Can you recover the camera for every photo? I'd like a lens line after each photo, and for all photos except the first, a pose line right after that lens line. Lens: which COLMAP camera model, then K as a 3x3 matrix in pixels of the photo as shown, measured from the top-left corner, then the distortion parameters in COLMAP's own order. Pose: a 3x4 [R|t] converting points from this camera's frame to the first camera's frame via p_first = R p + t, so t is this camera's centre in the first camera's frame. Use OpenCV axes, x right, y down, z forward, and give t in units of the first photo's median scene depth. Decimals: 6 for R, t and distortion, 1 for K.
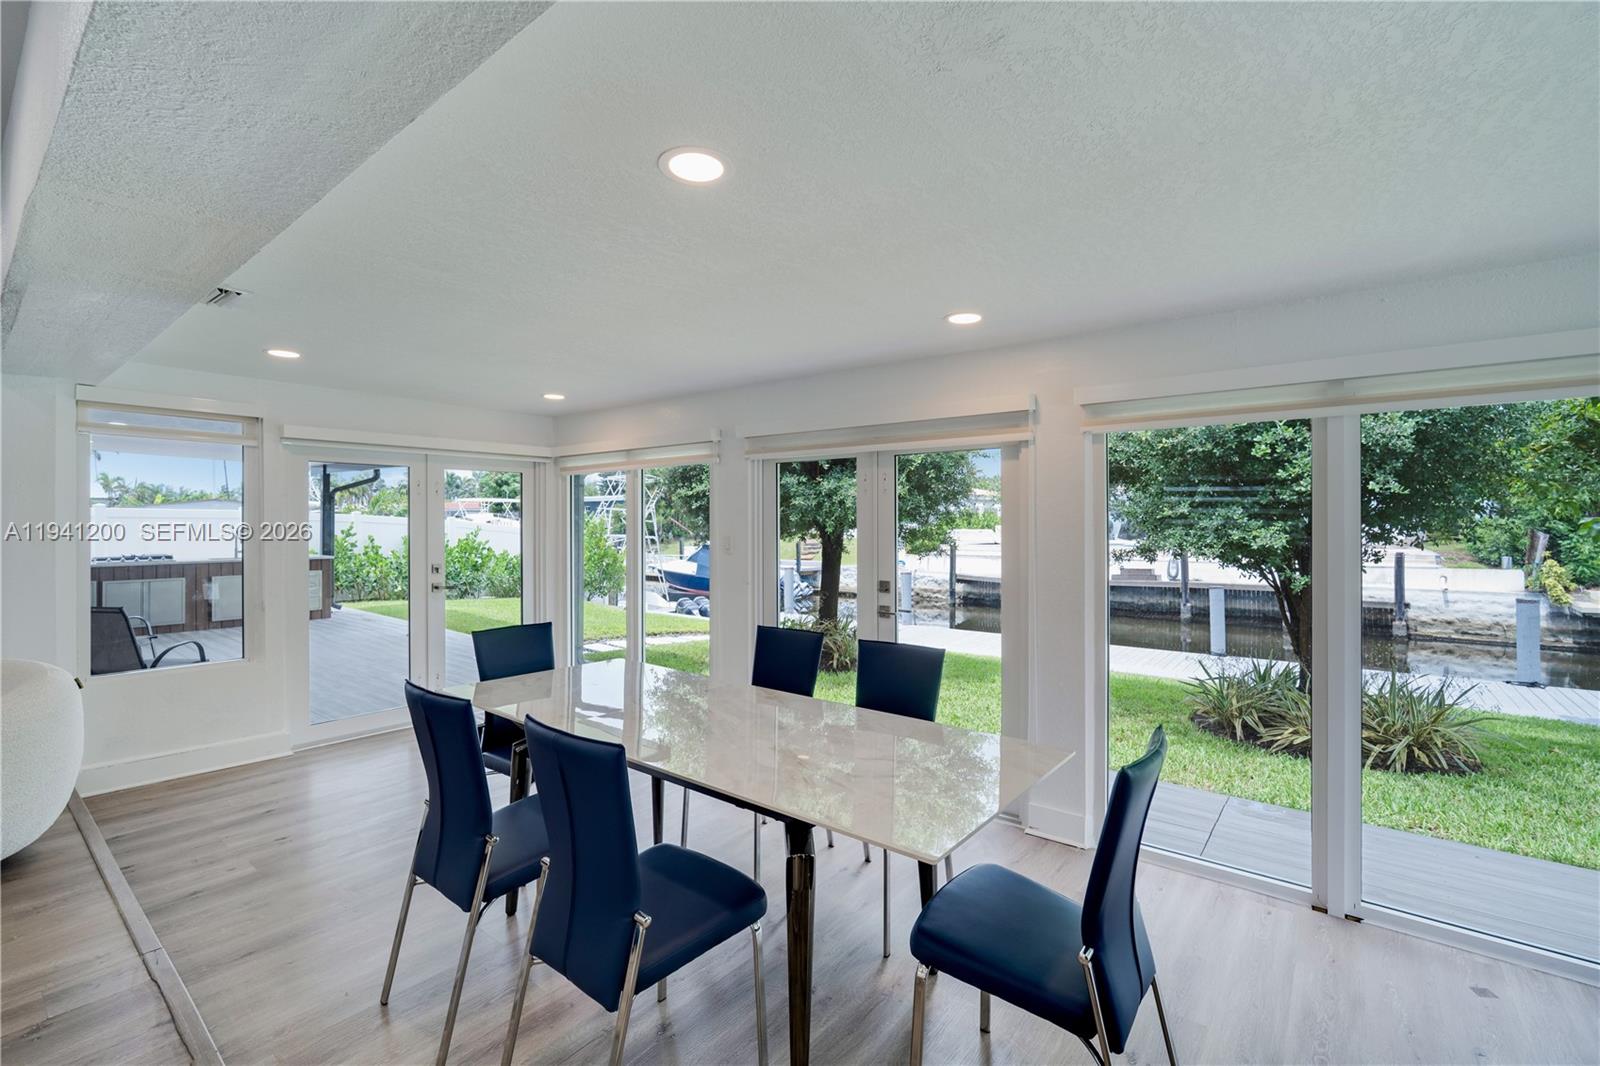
lens RADIAL K [[703.3, 0, 798.7], [0, 703.3, 518.9], [0, 0, 1]] dist [-0.001853, 0.000285]
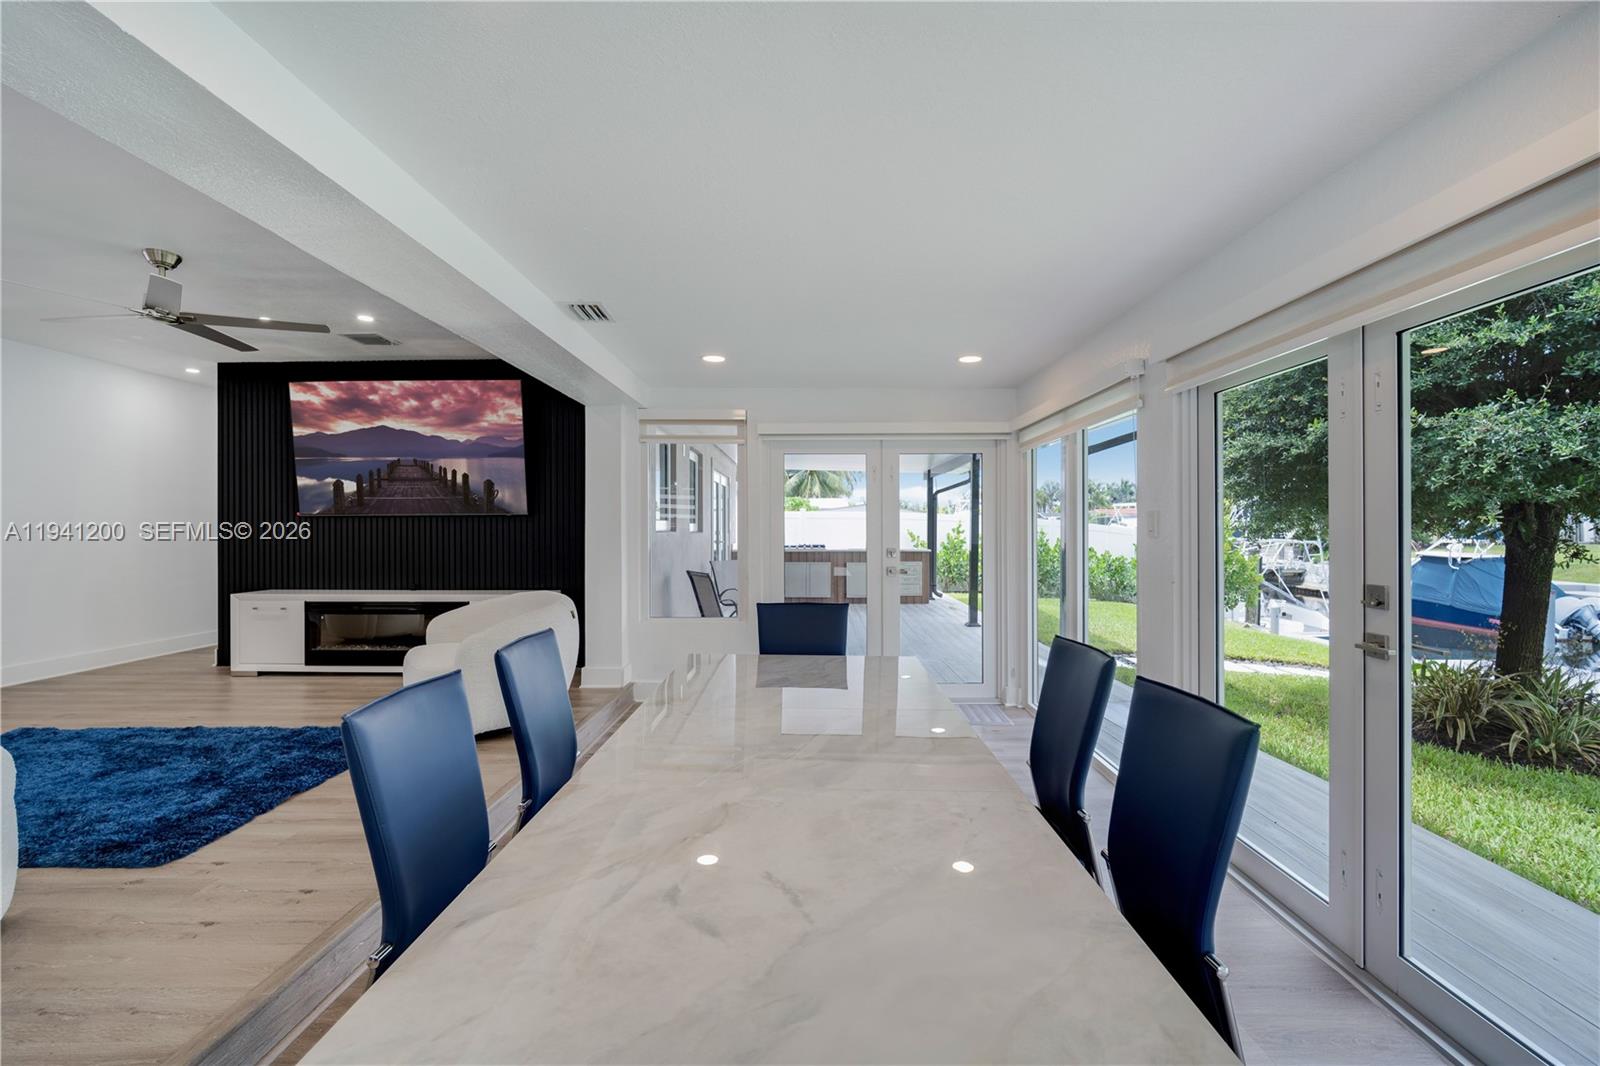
lens RADIAL K [[703.3, 0, 798.7], [0, 703.3, 518.9], [0, 0, 1]] dist [-0.001853, 0.000285]
pose [[0.621484, -0.010957, -0.783350, 0.104448], [0.002793, 0.999927, -0.011771, 0.018736], [0.783422, 0.005128, 0.621469, 0.143133]]
